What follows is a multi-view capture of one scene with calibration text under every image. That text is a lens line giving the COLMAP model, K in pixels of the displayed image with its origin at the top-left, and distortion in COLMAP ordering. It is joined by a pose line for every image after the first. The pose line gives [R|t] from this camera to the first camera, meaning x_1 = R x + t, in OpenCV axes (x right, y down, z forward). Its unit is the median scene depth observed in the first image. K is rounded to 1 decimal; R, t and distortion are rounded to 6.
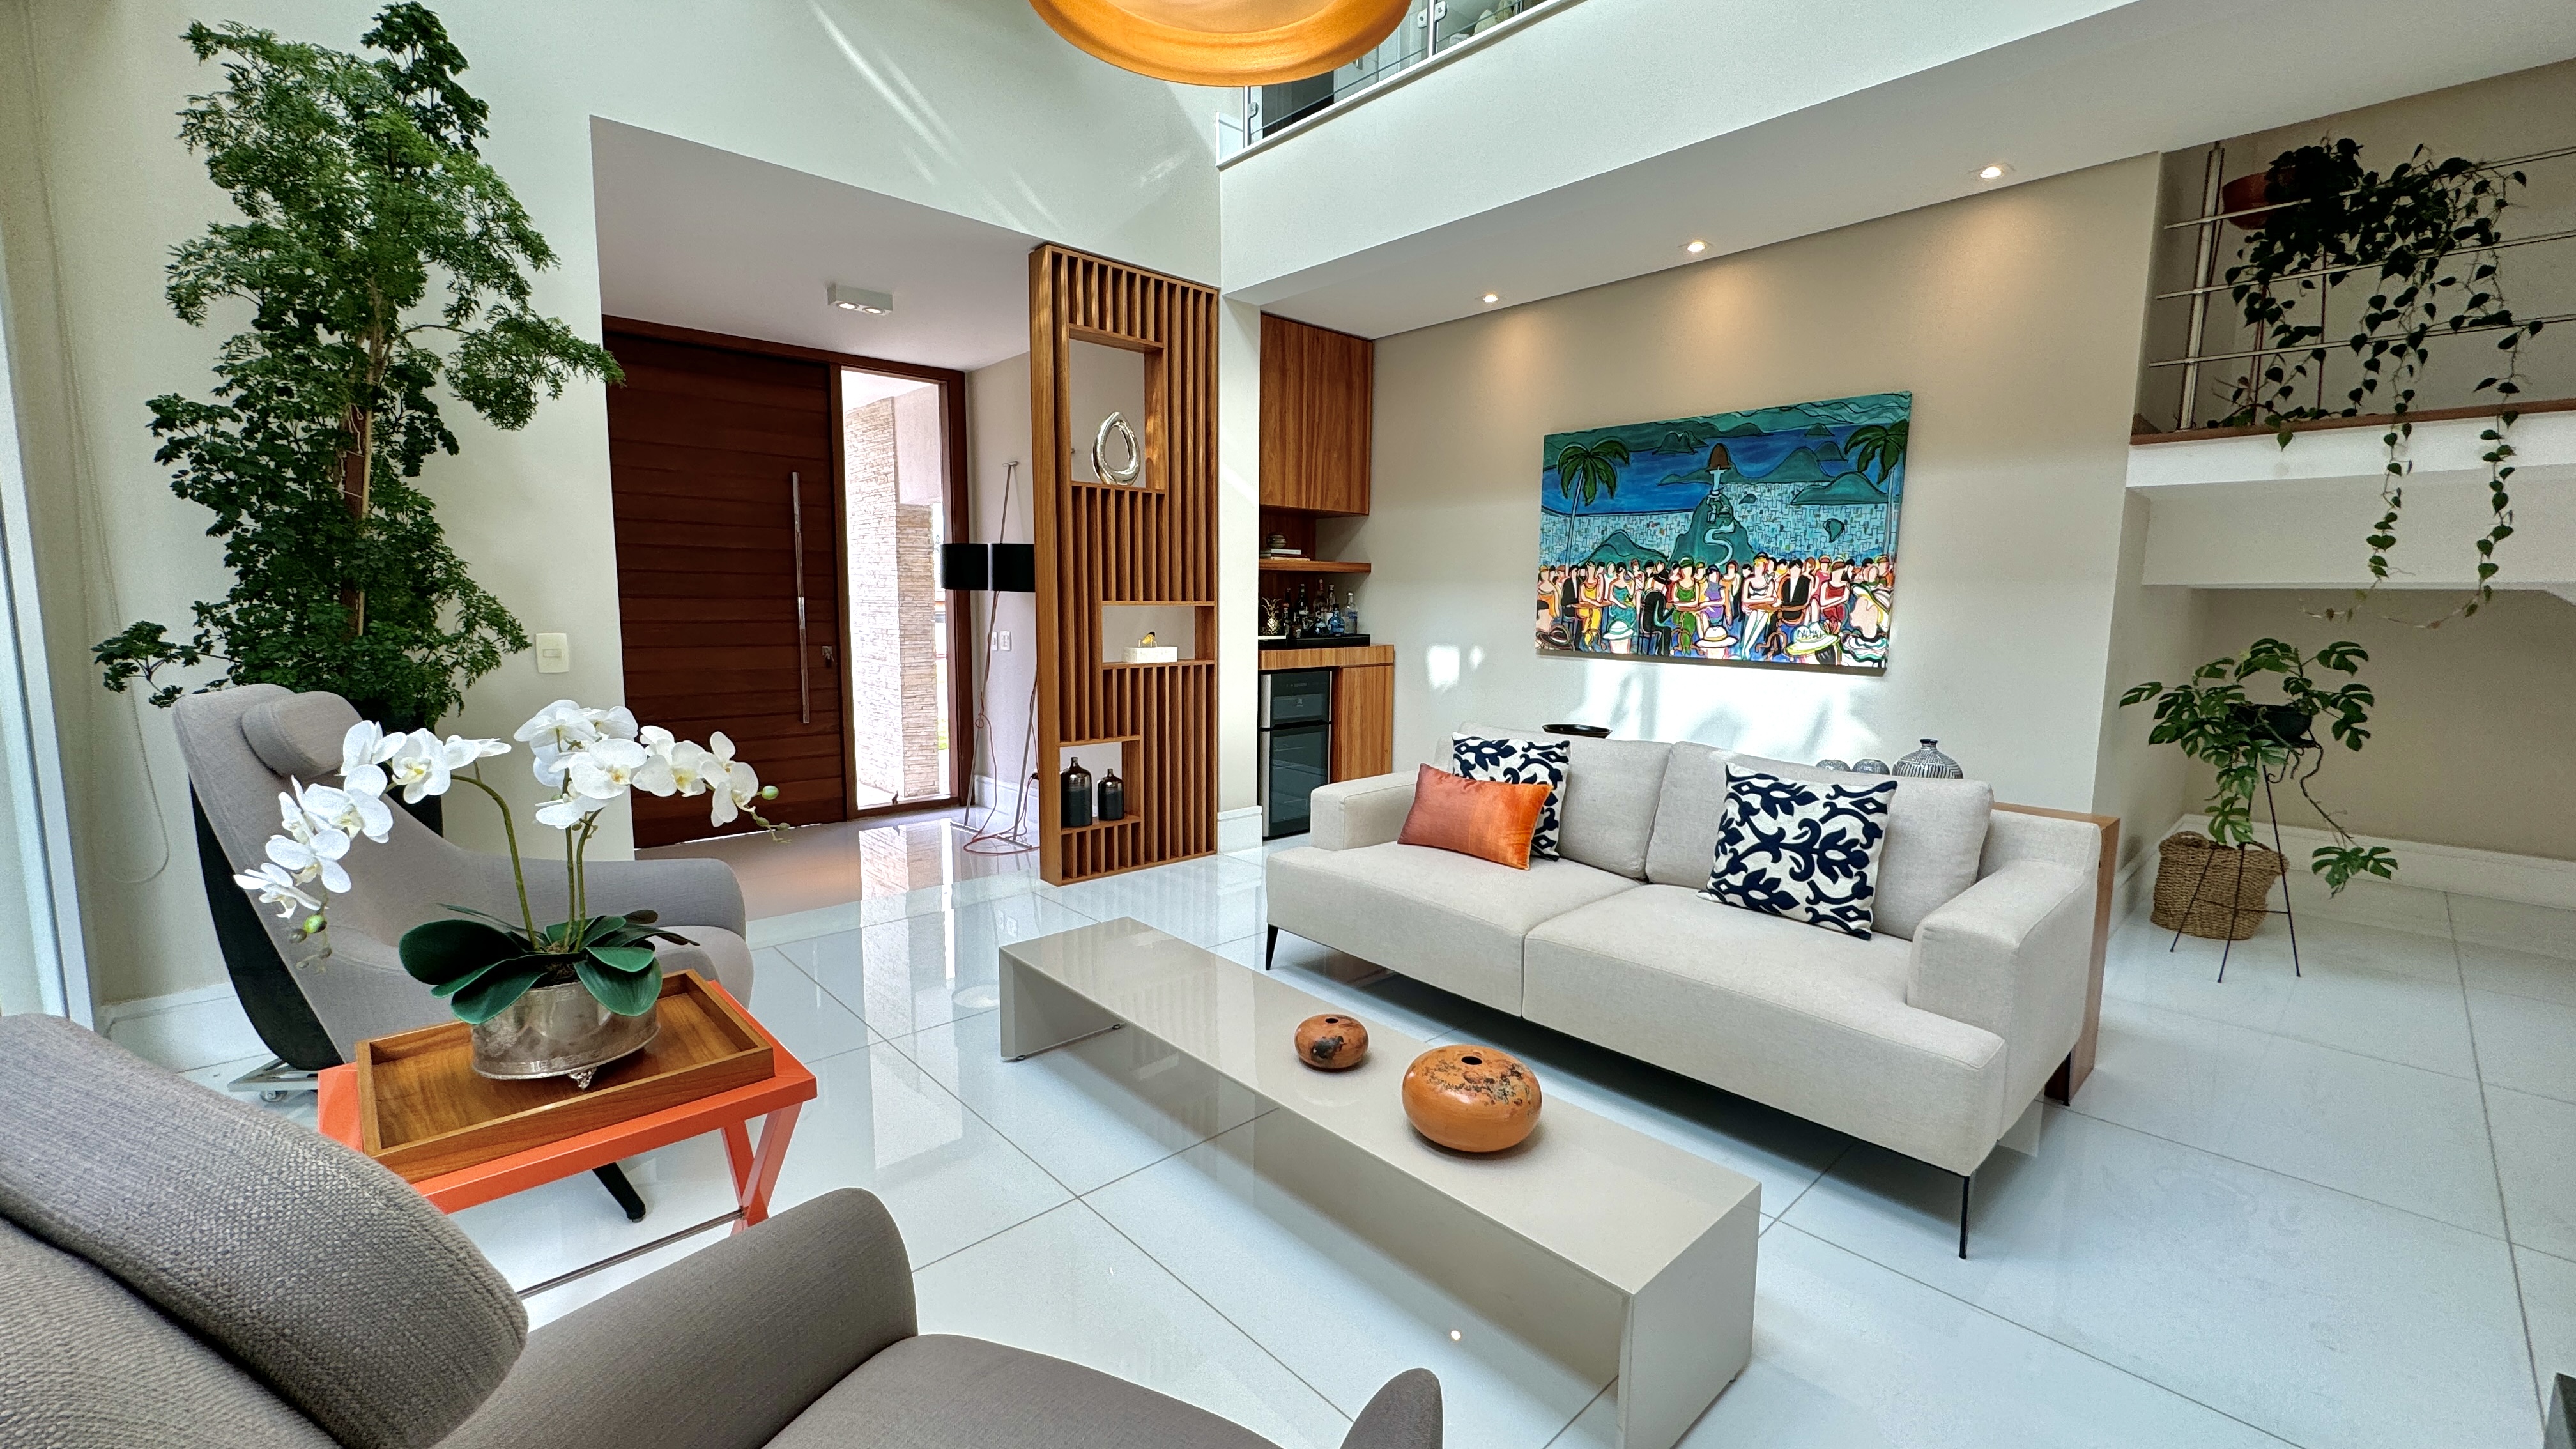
lens RADIAL K [[1026.5, 0, 1283.4], [0, 1026.5, 724.4], [0, 0, 1]] dist [-0.001293, 0.000606]
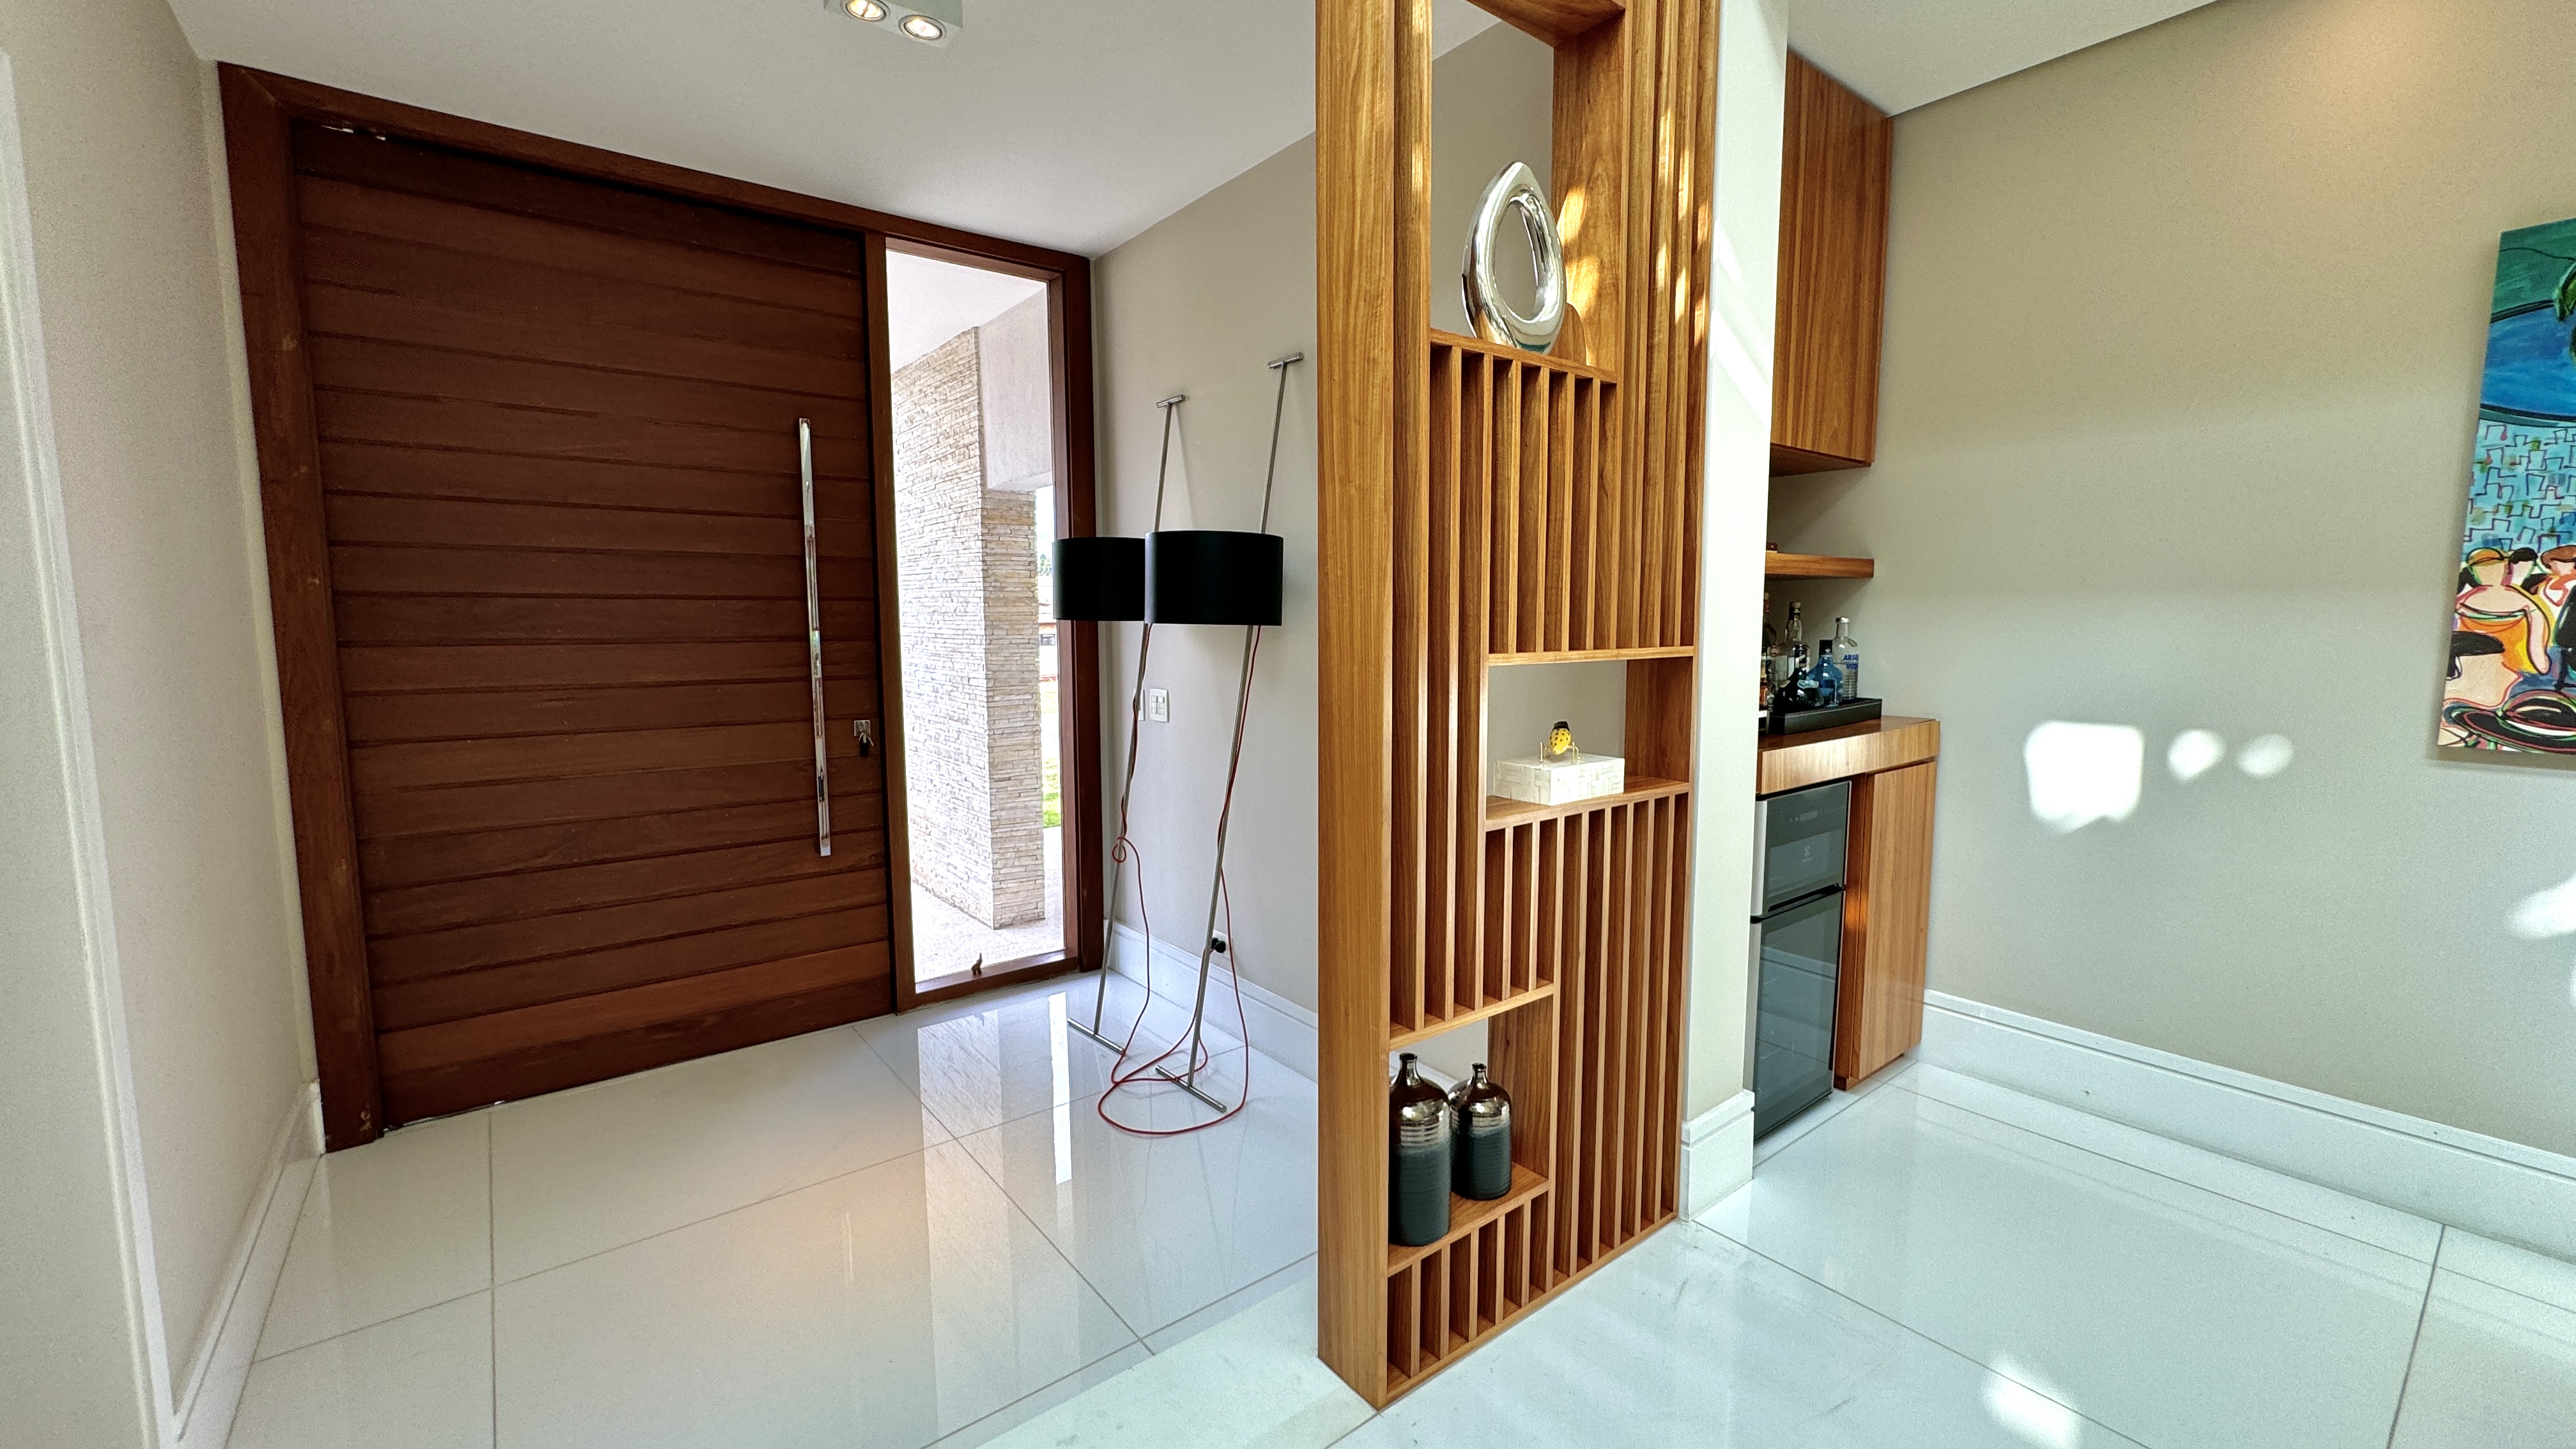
lens RADIAL K [[1026.5, 0, 1286.7], [0, 1026.5, 720.2], [0, 0, 1]] dist [-0.001293, 0.000606]
pose [[0.996687, -0.005934, -0.081115, -0.171836], [0.004407, 0.999810, -0.018997, -0.069946], [0.081213, 0.018576, 0.996524, 0.480504]]
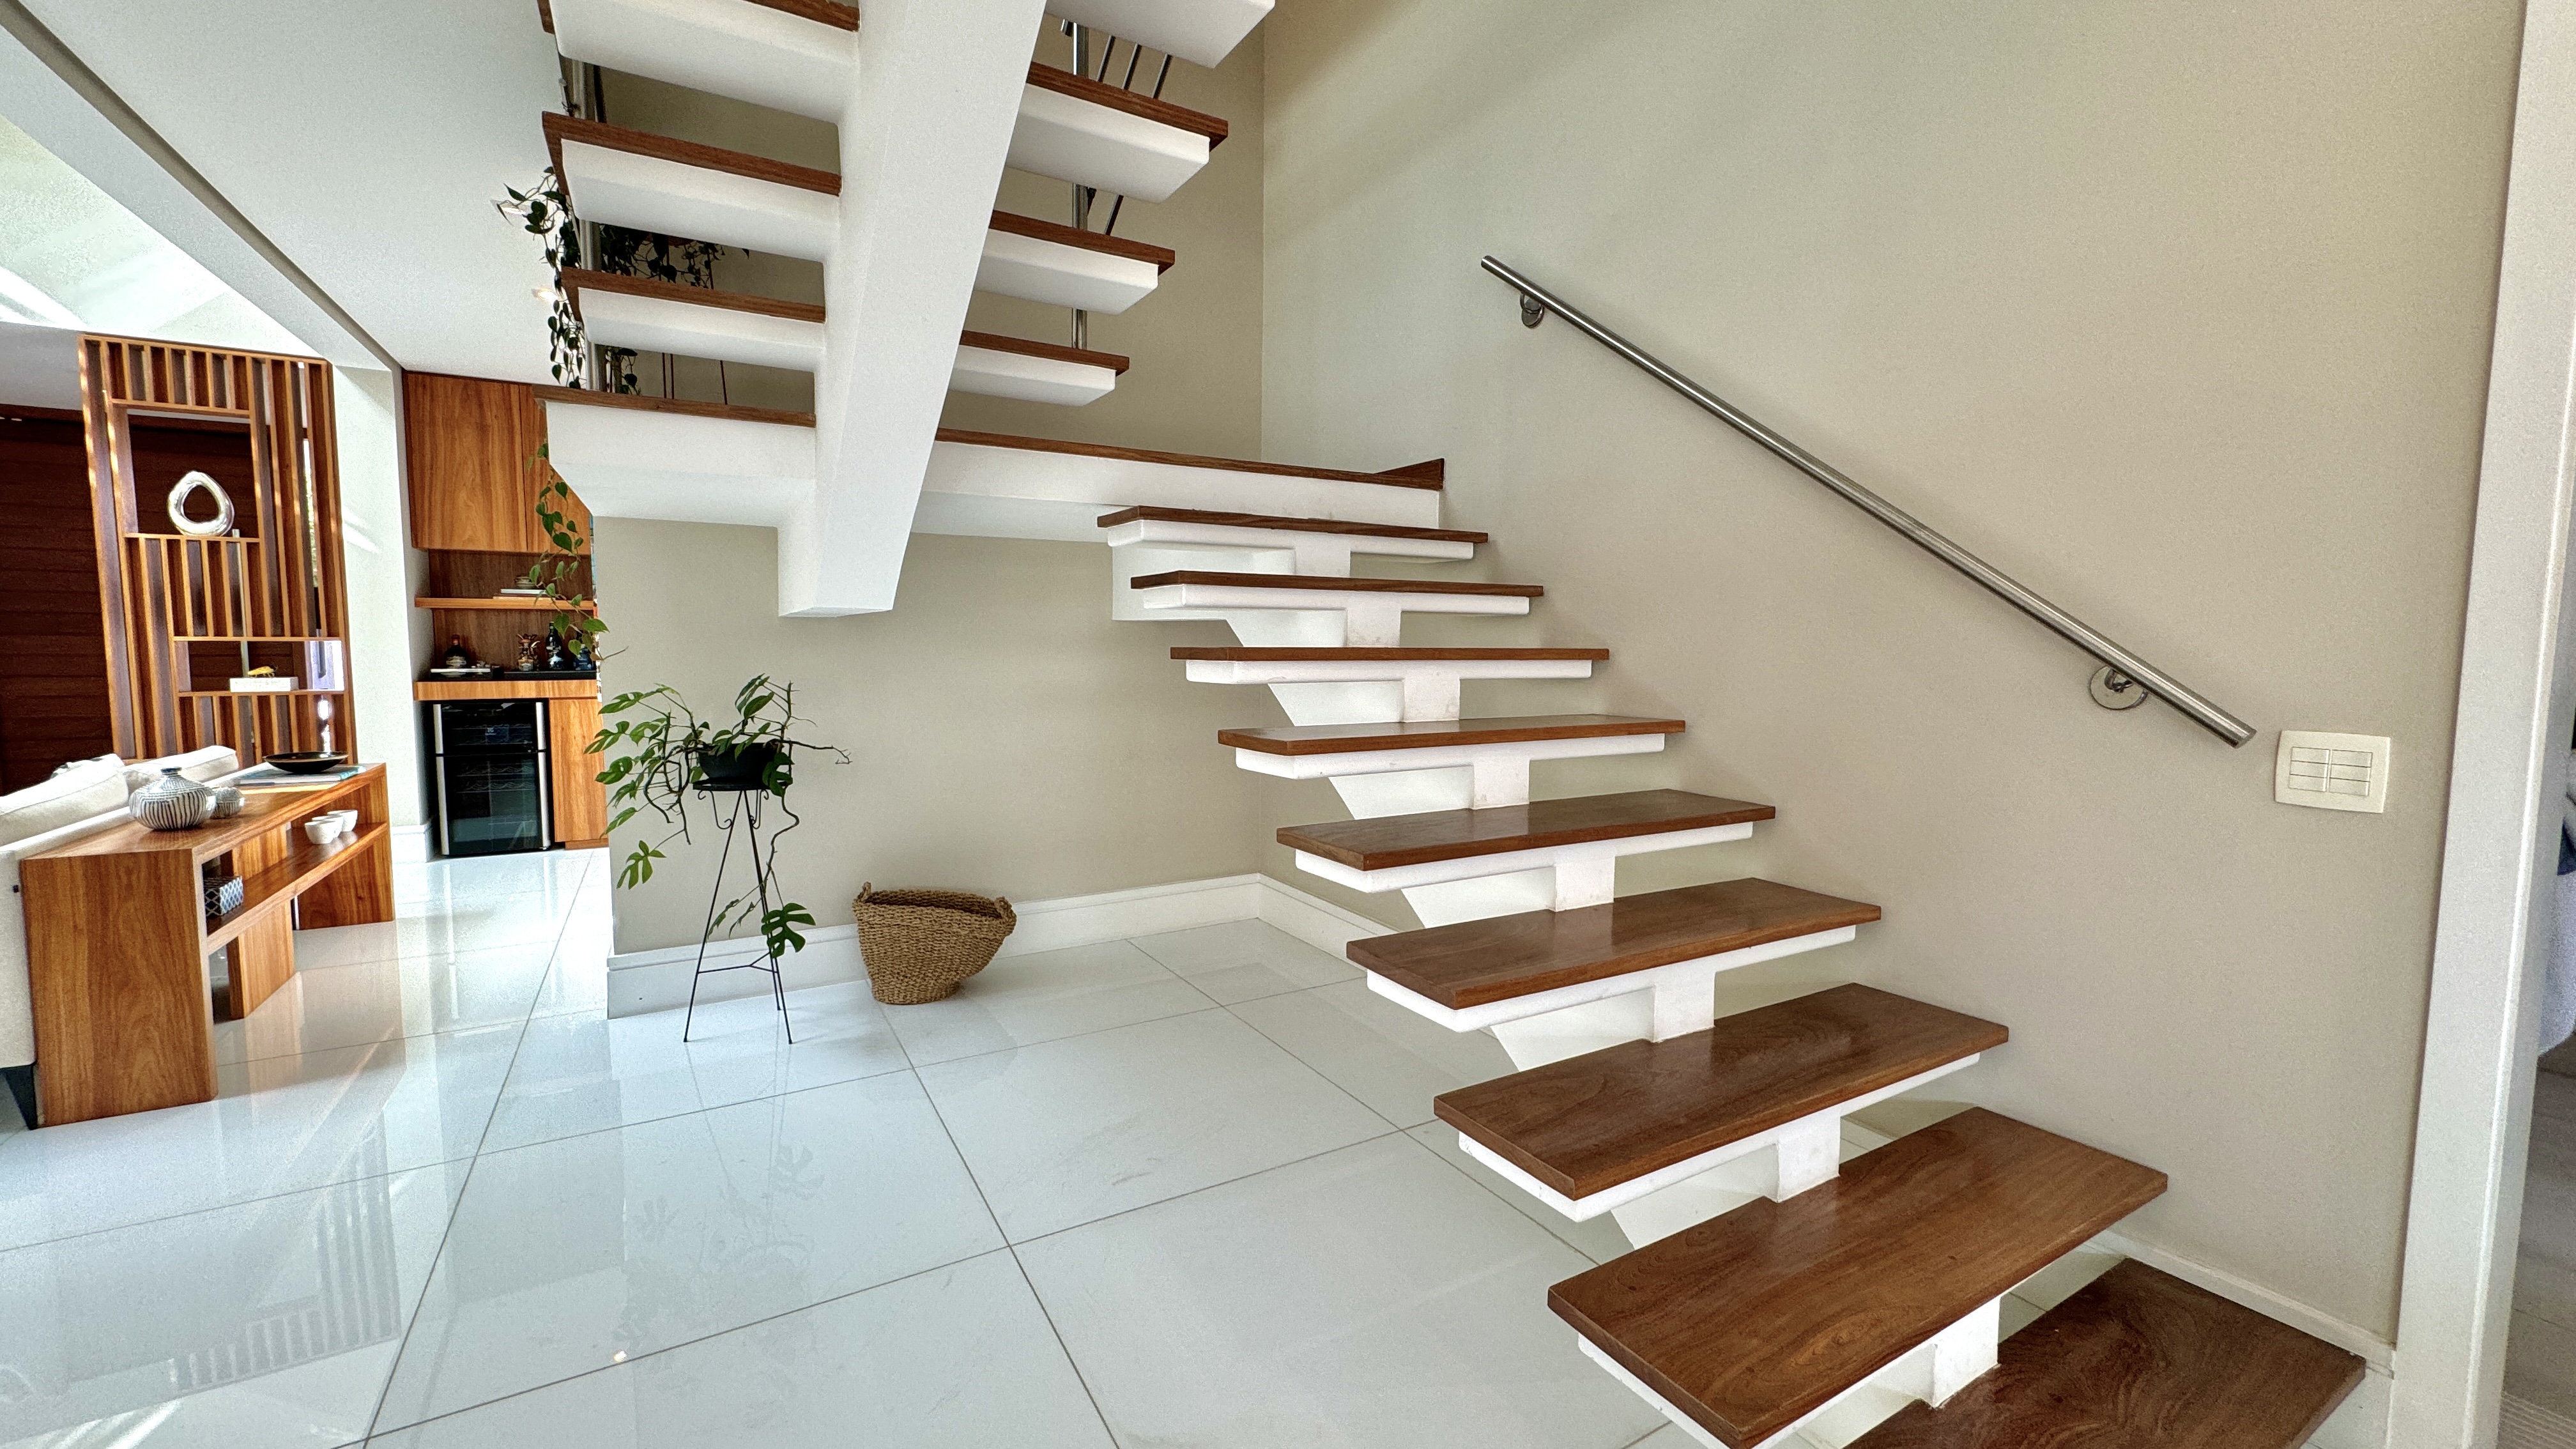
lens RADIAL K [[1026.5, 0, 1284.5], [0, 1026.5, 716.2], [0, 0, 1]] dist [-0.001293, 0.000606]
pose [[0.975992, 0.018146, -0.217047, 1.018902], [-0.027546, 0.998805, -0.040364, -0.015465], [0.216055, 0.045374, 0.975326, 0.122732]]
